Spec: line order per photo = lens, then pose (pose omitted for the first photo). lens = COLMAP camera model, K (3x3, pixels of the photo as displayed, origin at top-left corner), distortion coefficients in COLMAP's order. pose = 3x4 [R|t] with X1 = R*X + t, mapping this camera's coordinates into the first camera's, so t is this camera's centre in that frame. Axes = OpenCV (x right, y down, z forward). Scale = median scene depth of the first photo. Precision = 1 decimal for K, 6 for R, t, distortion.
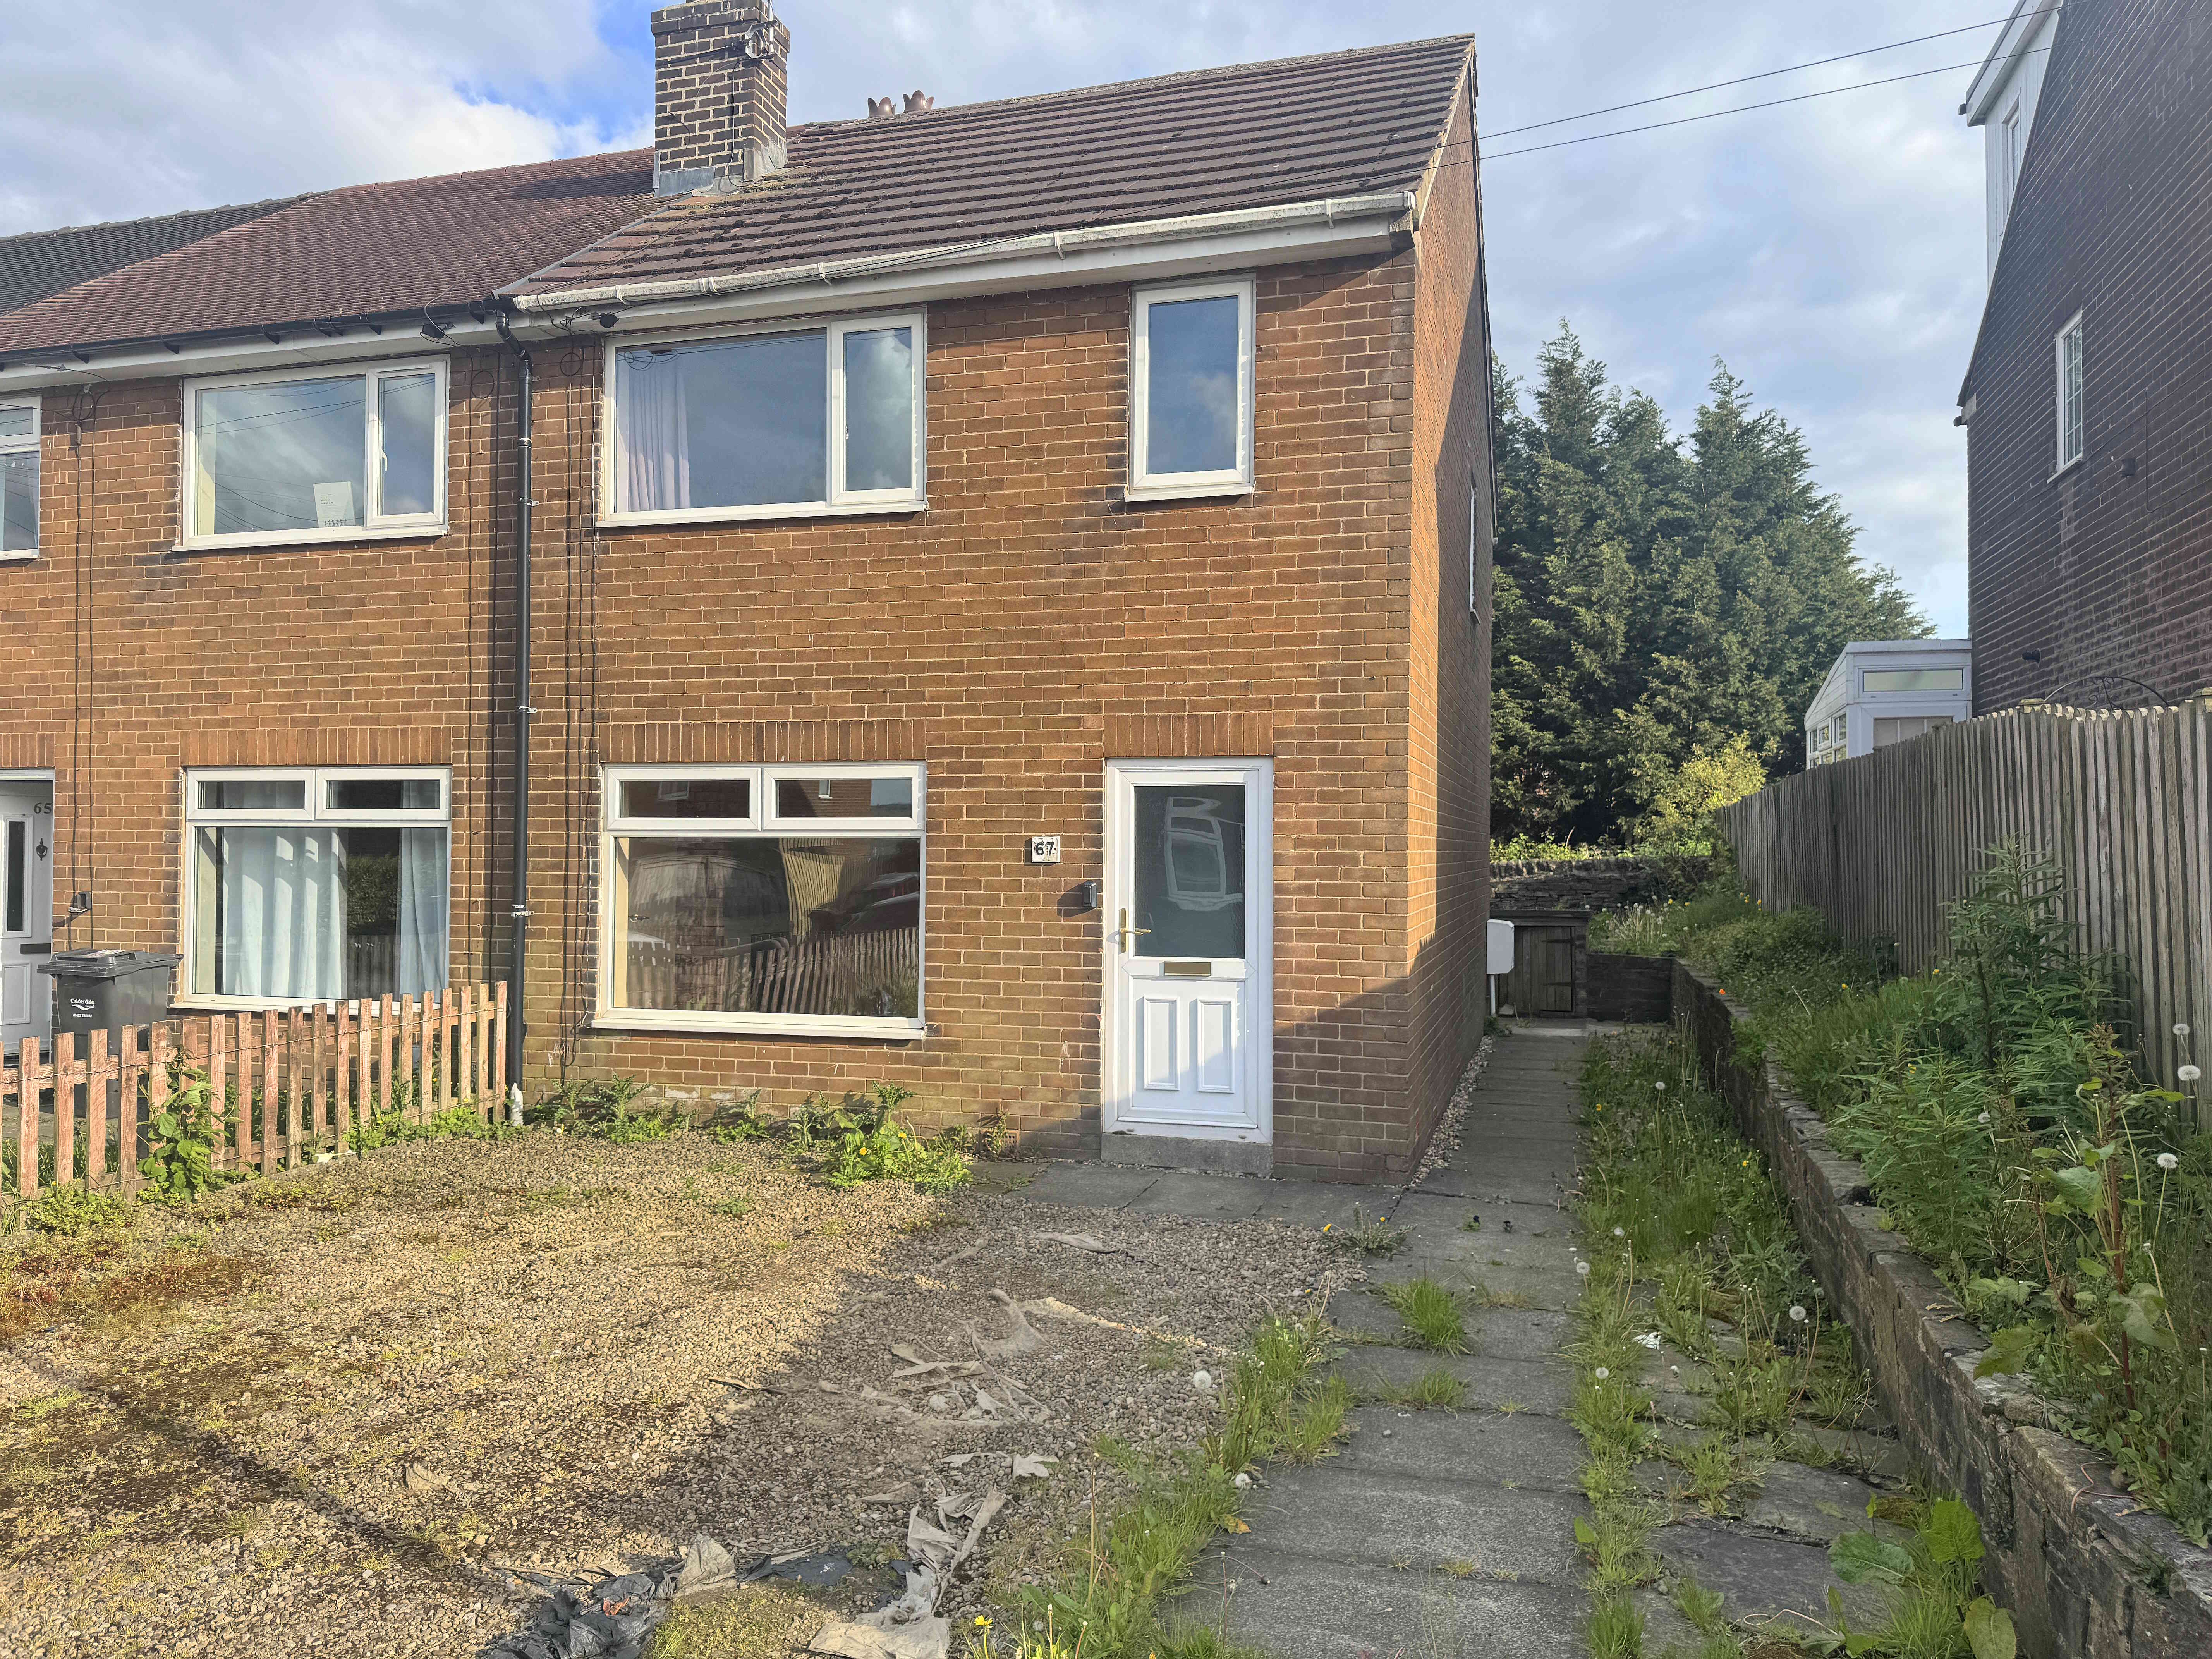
lens RADIAL K [[1543.6, 0, 1103.9], [0, 1543.6, 828.3], [0, 0, 1]] dist [0.040697, -0.006245]
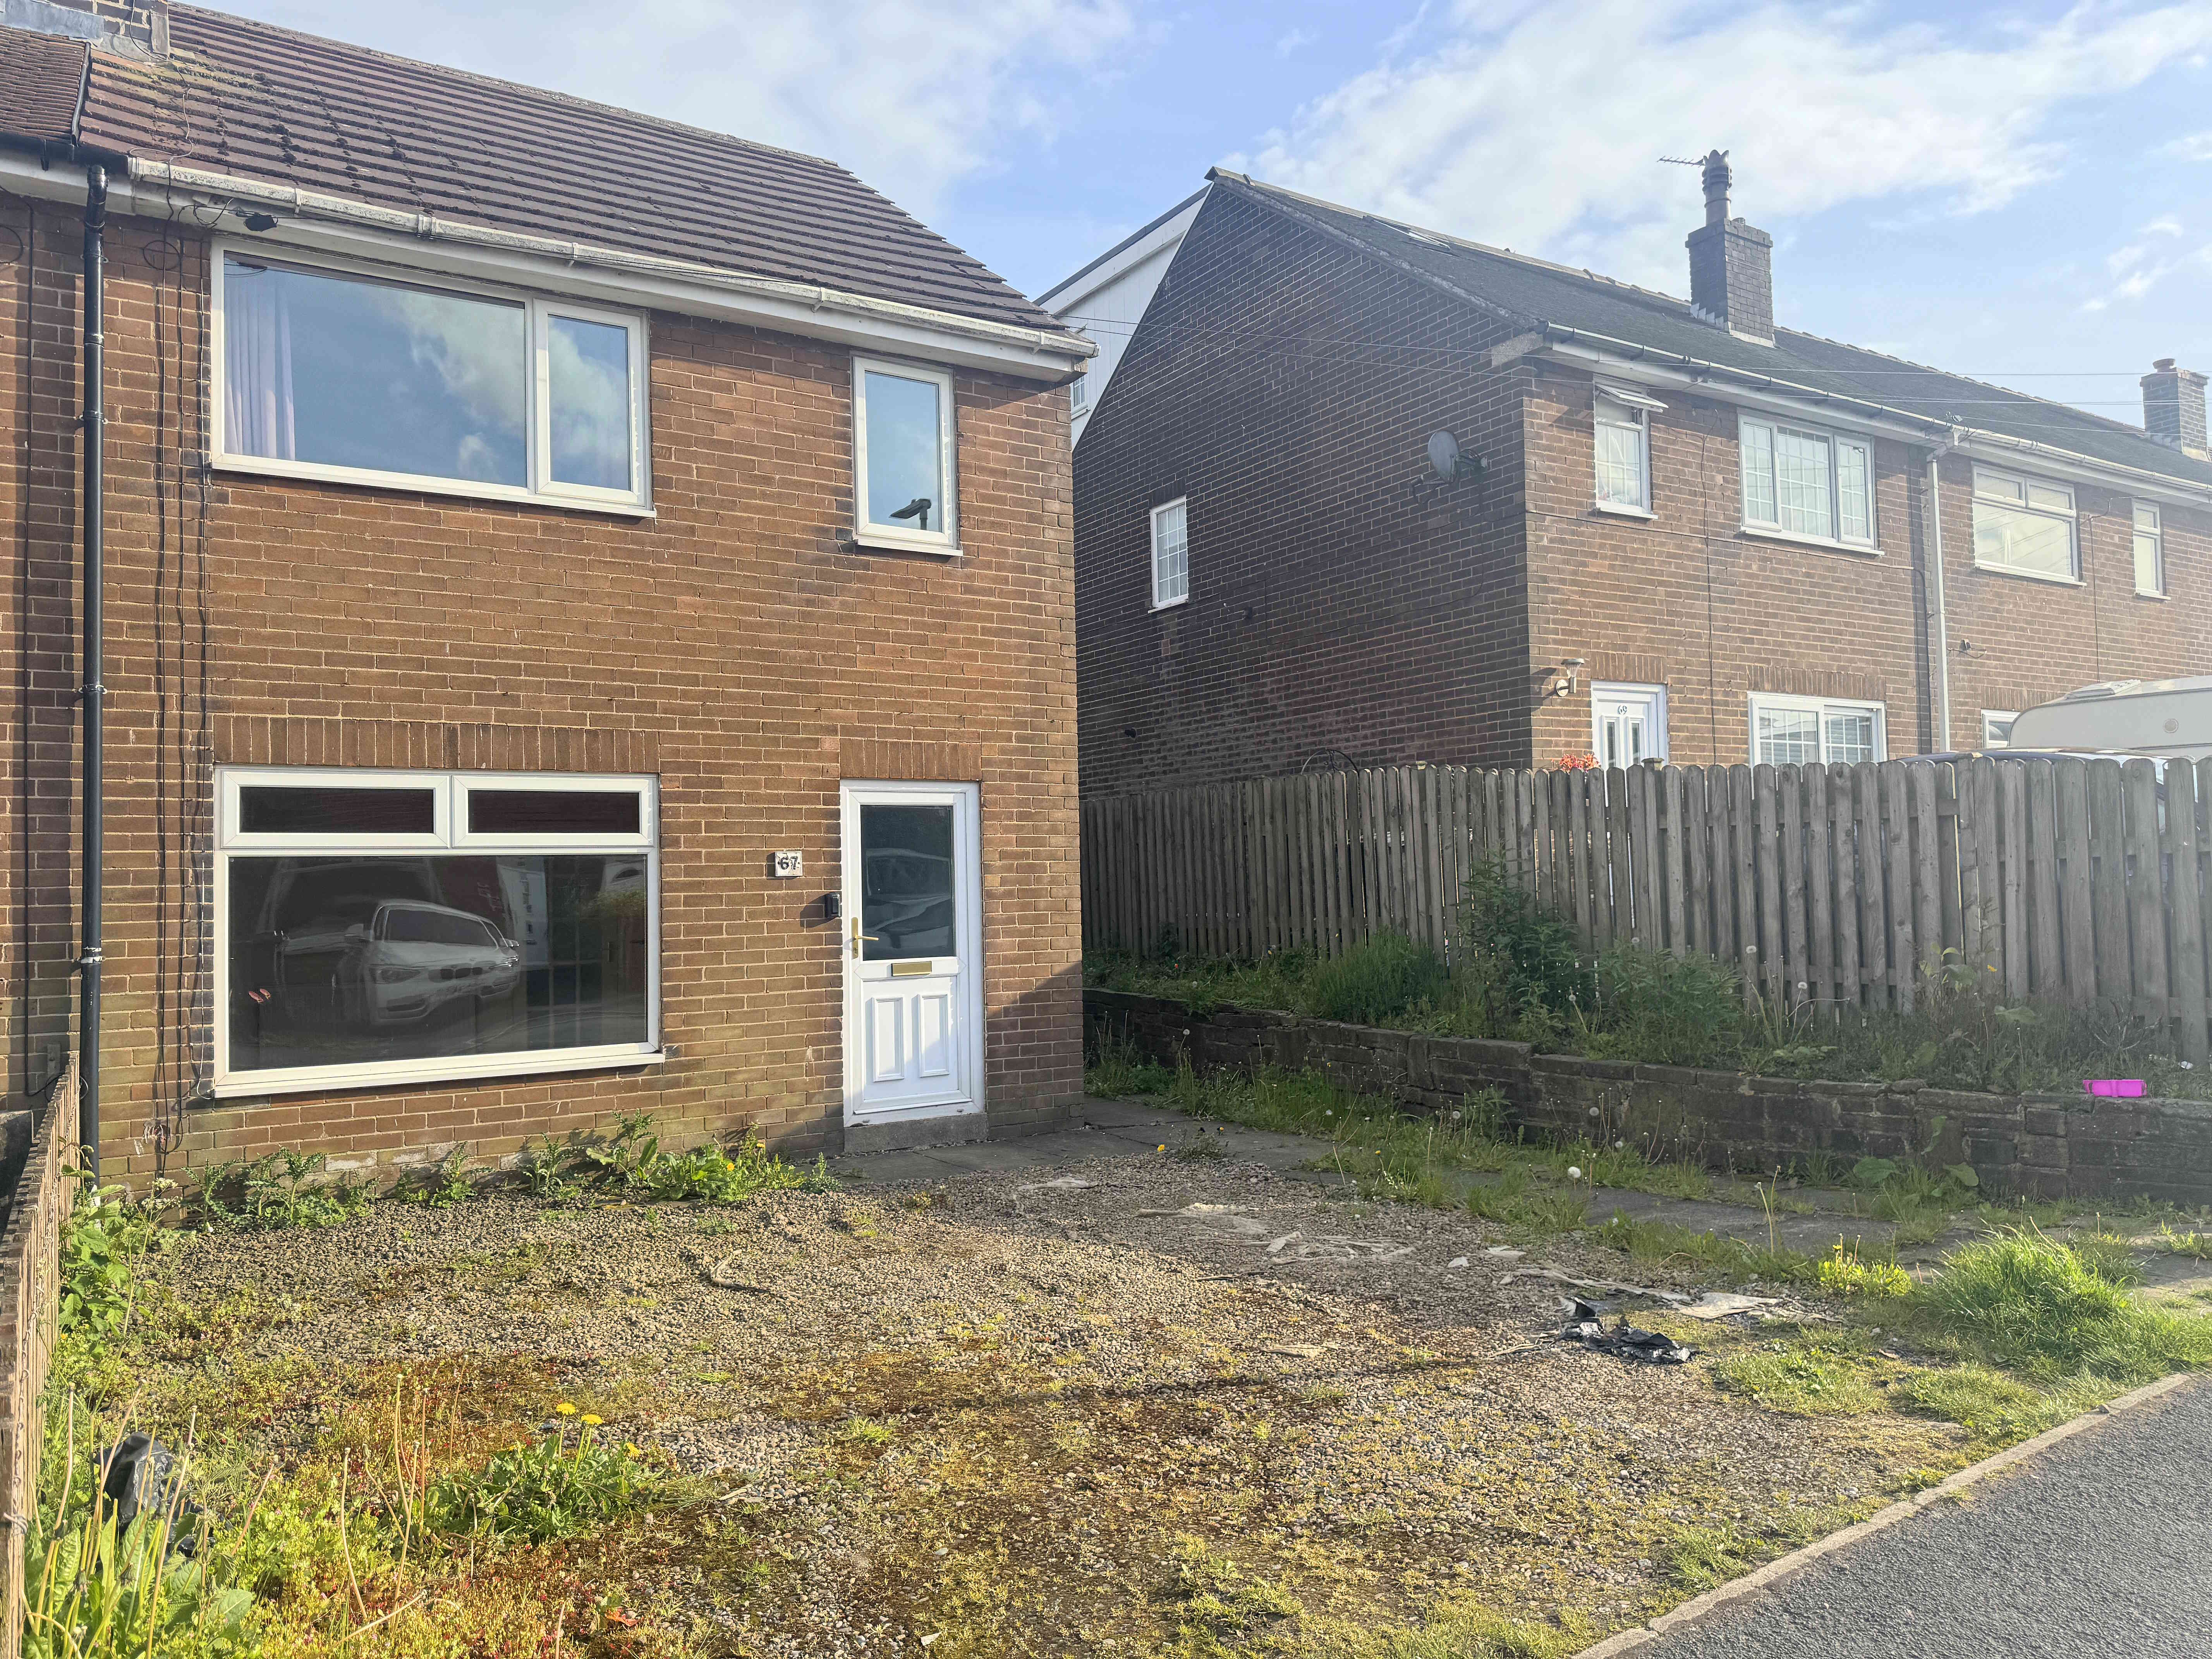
lens RADIAL K [[1555.0, 0, 1107.7], [0, 1555.0, 845.3], [0, 0, 1]] dist [-0.034906, -0.006500]
pose [[0.636978, 0.002489, 0.770878, -0.693766], [0.014877, 0.999769, -0.015521, 0.020174], [-0.770739, 0.021355, 0.636794, 0.164804]]
